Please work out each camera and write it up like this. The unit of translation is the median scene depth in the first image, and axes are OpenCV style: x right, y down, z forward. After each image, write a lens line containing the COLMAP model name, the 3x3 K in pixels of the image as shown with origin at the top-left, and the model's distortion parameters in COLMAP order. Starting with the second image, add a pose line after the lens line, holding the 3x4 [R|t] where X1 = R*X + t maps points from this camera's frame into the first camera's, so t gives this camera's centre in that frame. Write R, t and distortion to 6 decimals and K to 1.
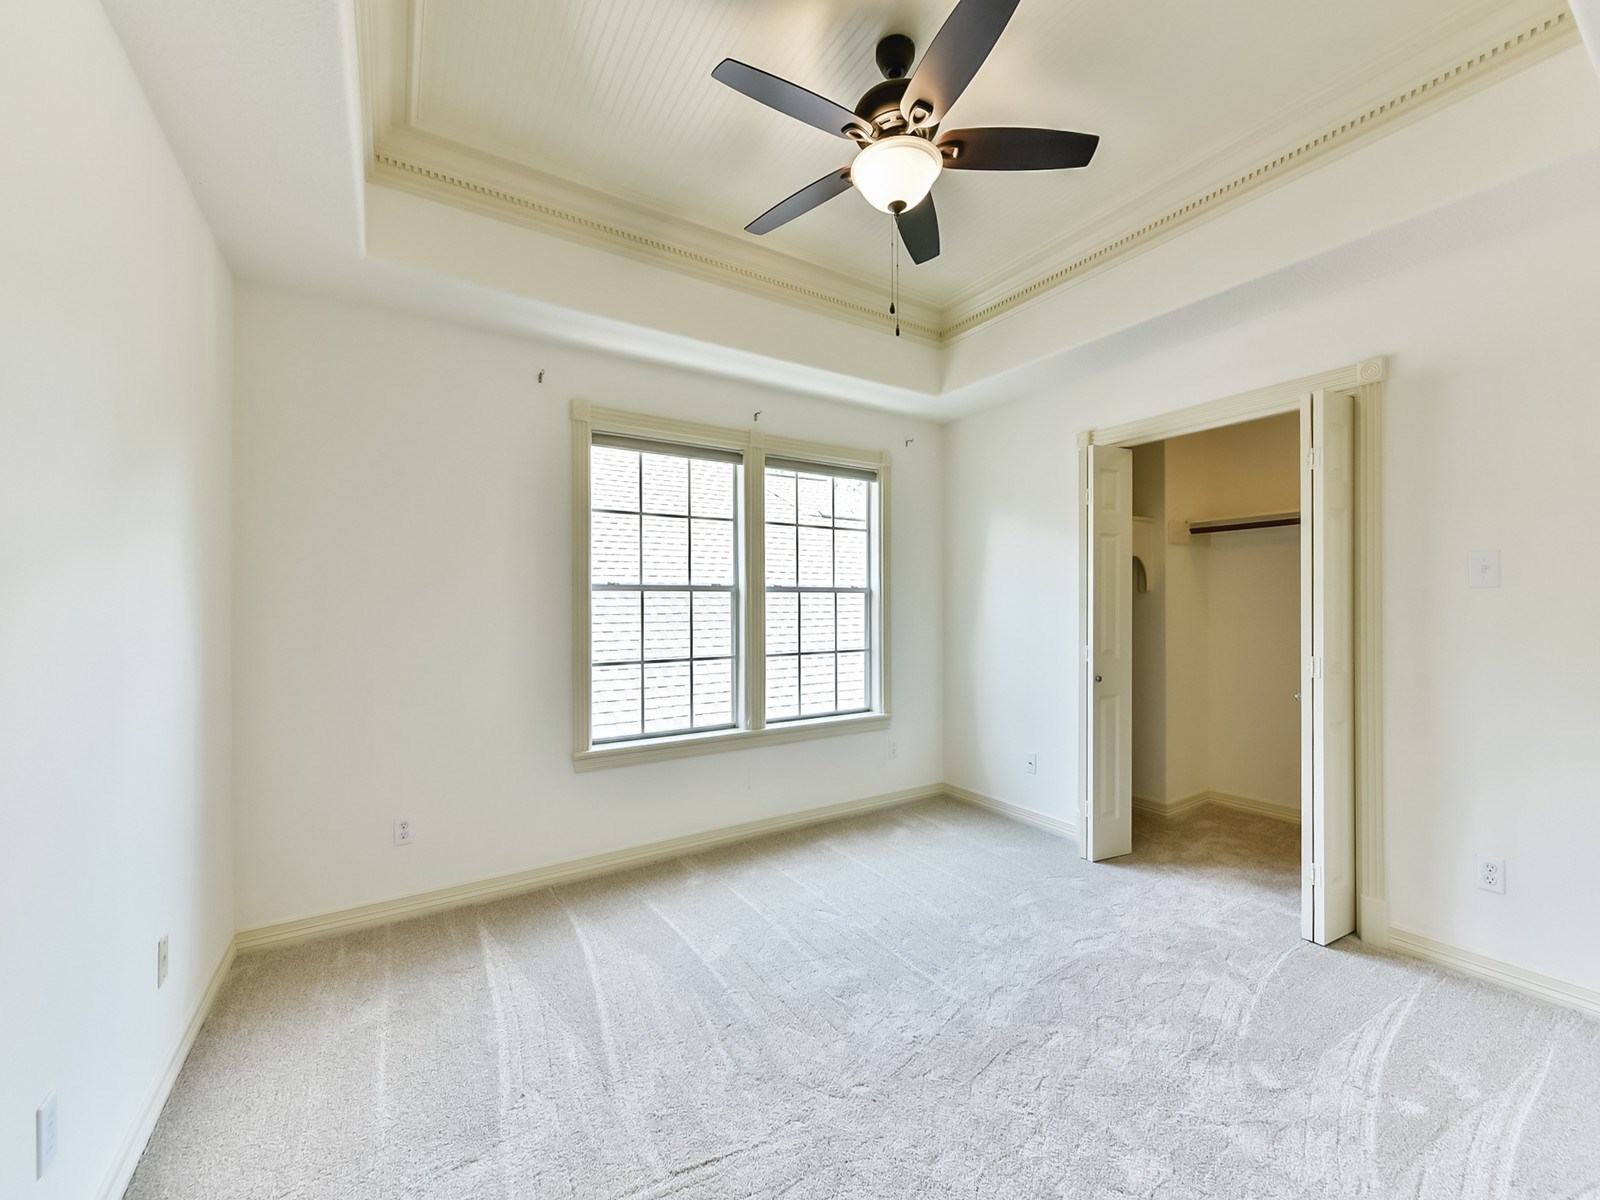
lens RADIAL K [[633.2, 0, 811.5], [0, 633.2, 604.6], [0, 0, 1]] dist [-0.002250, -0.000871]
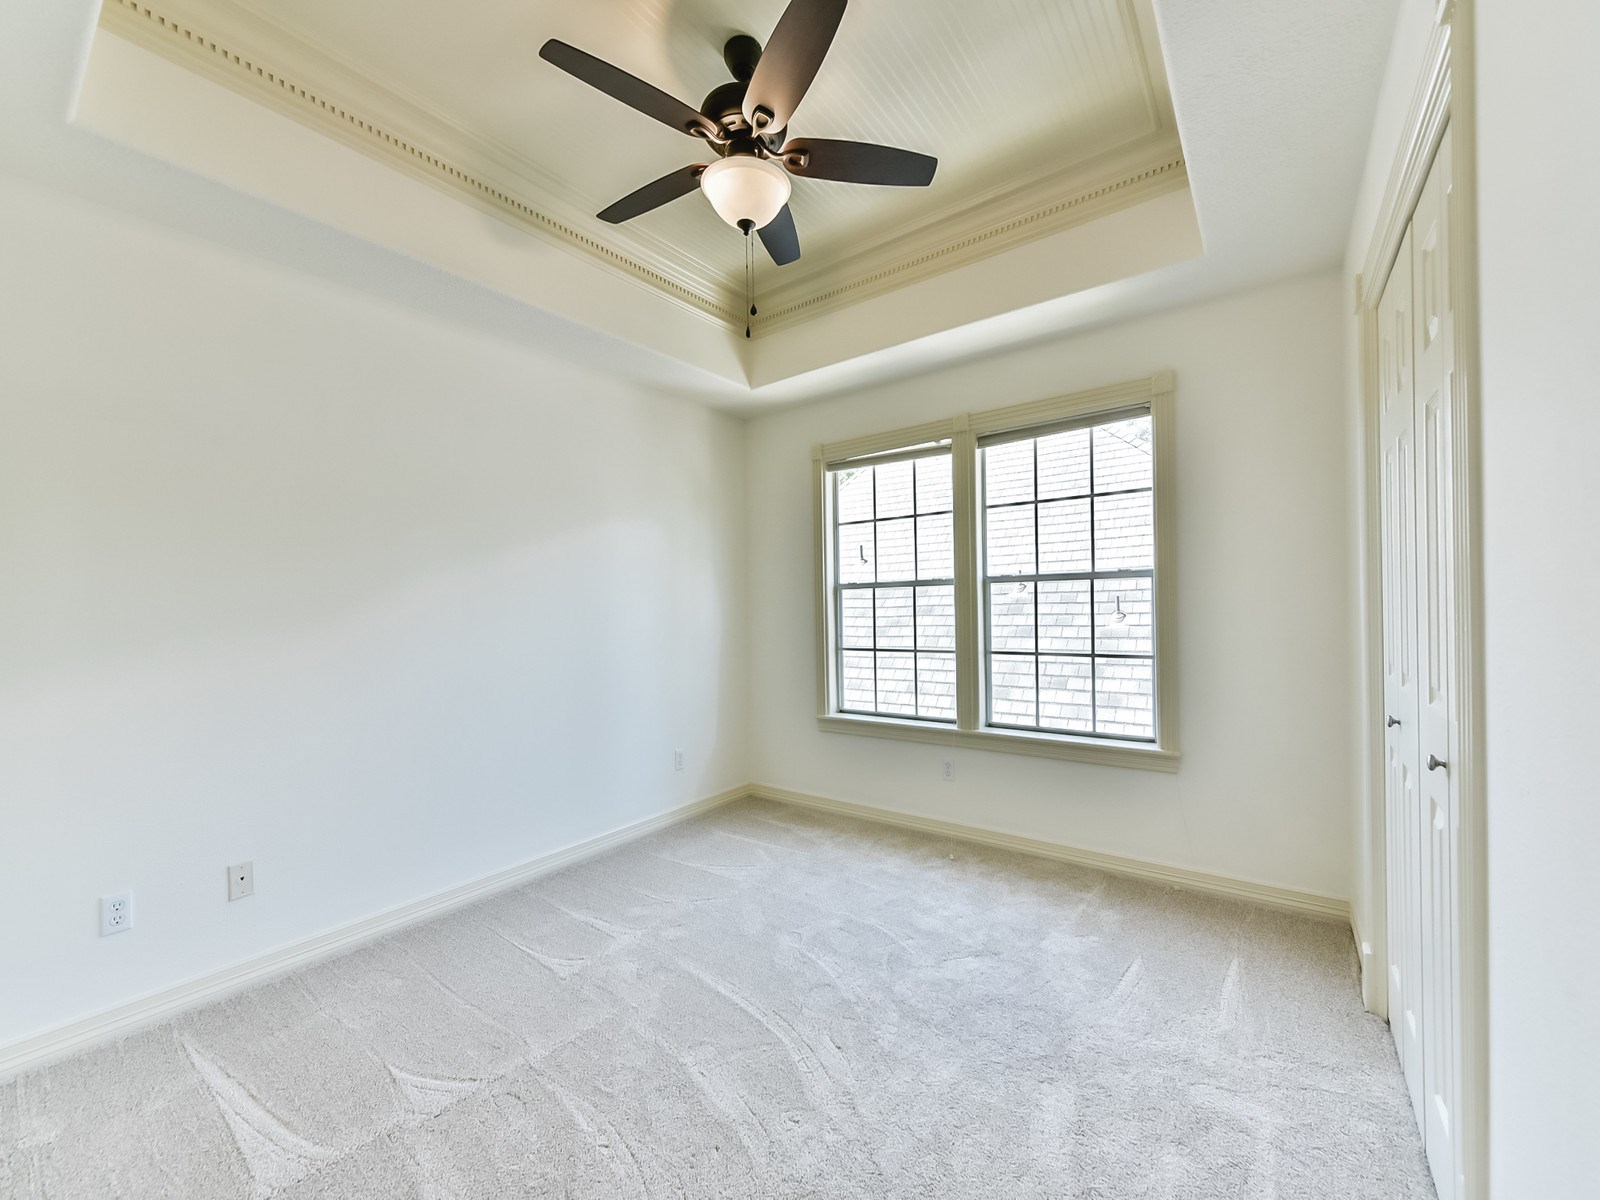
lens RADIAL K [[633.2, 0, 814.6], [0, 633.2, 606.4], [0, 0, 1]] dist [-0.002250, -0.000871]
pose [[0.362510, -0.004150, -0.931971, 0.712361], [0.030524, 0.999506, 0.007422, -0.000726], [0.931480, -0.031138, 0.362458, 0.451497]]
